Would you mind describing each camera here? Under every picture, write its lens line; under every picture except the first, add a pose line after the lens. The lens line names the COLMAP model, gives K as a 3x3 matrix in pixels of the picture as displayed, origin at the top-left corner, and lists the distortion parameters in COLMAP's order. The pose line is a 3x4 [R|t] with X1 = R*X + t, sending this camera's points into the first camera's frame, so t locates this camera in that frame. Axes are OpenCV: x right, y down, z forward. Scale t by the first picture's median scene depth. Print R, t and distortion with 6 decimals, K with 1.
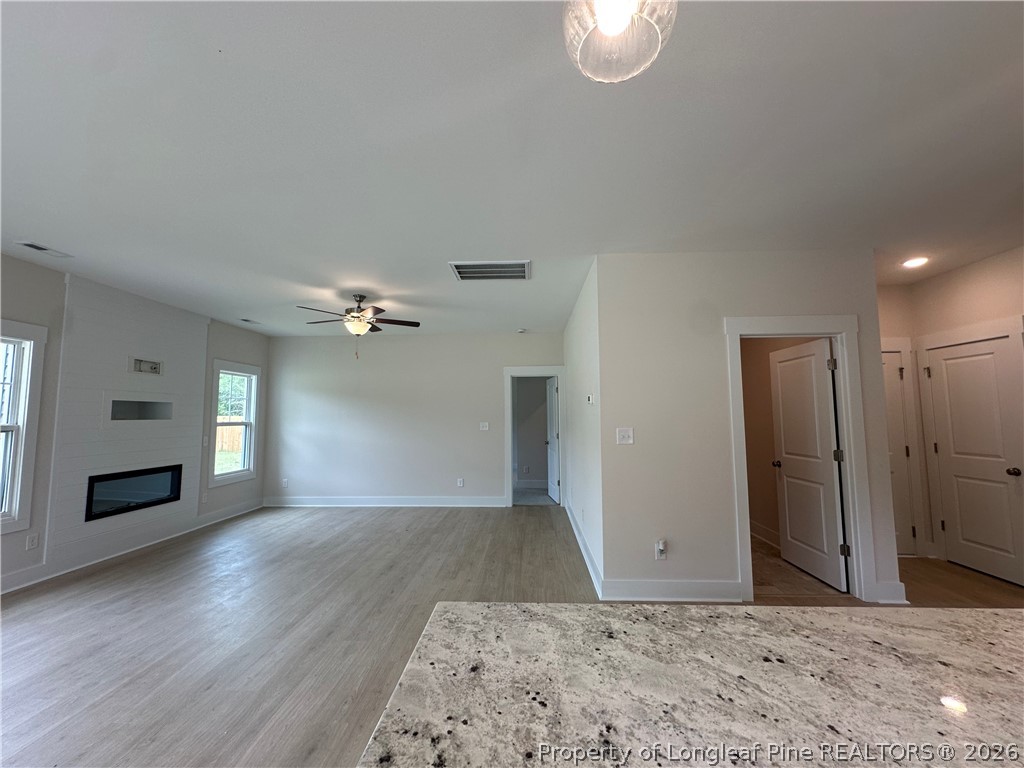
lens RADIAL K [[413.3, 0, 512.2], [0, 413.3, 382.0], [0, 0, 1]] dist [-0.002610, 0.000592]
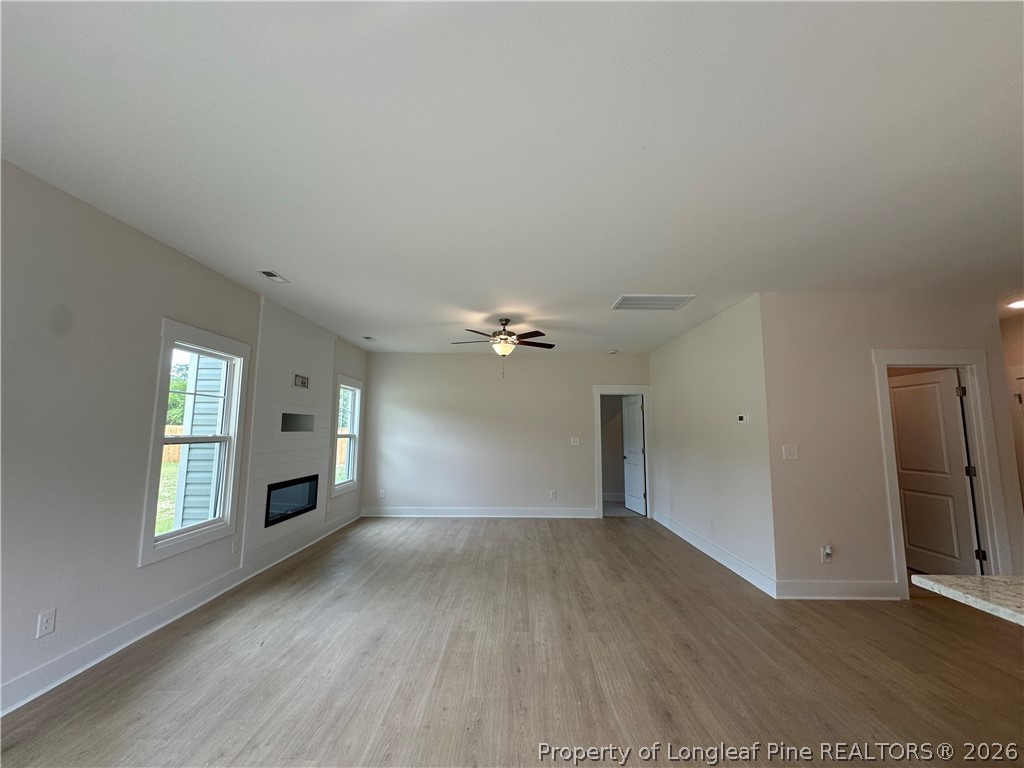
lens RADIAL K [[413.3, 0, 512.6], [0, 413.3, 381.4], [0, 0, 1]] dist [-0.002610, 0.000592]
pose [[0.999306, 0.016538, 0.033379, -0.427650], [-0.015366, 0.999267, -0.035062, -0.009418], [-0.033934, 0.034524, 0.998828, -0.090033]]
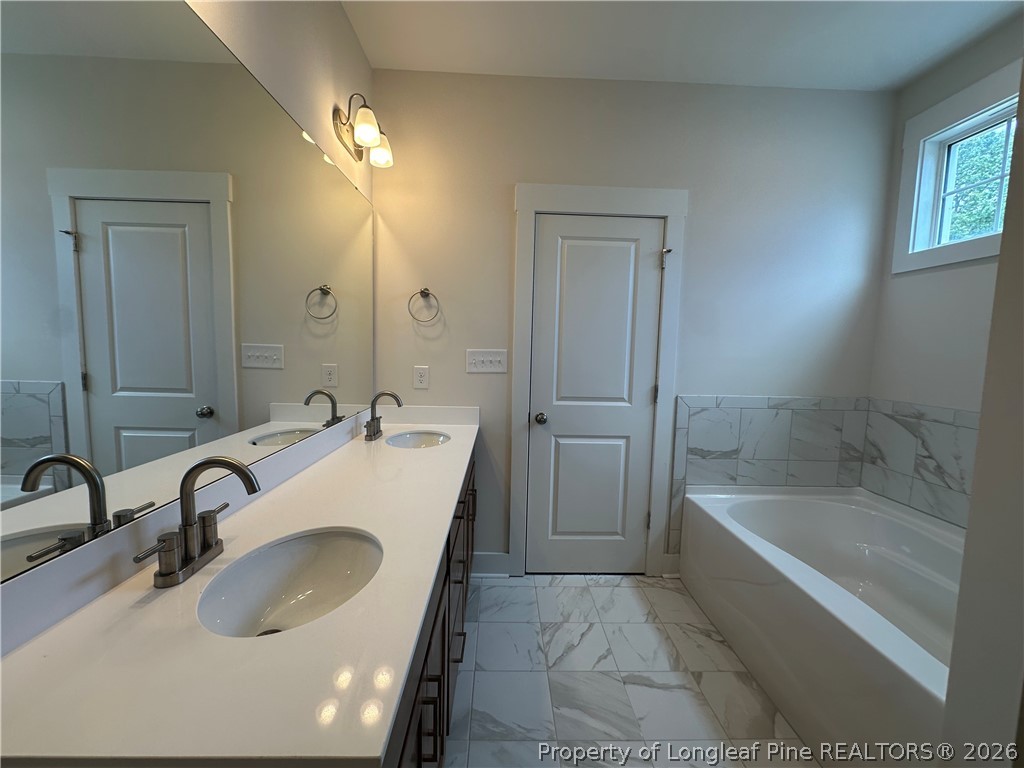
lens RADIAL K [[413.3, 0, 508.4], [0, 413.3, 380.7], [0, 0, 1]] dist [-0.002610, 0.000592]
pose [[-0.059602, -0.077256, 0.995228, 0.080129], [-0.089406, 0.993407, 0.071760, 0.109764], [-0.994210, -0.084703, -0.066116, 1.098870]]
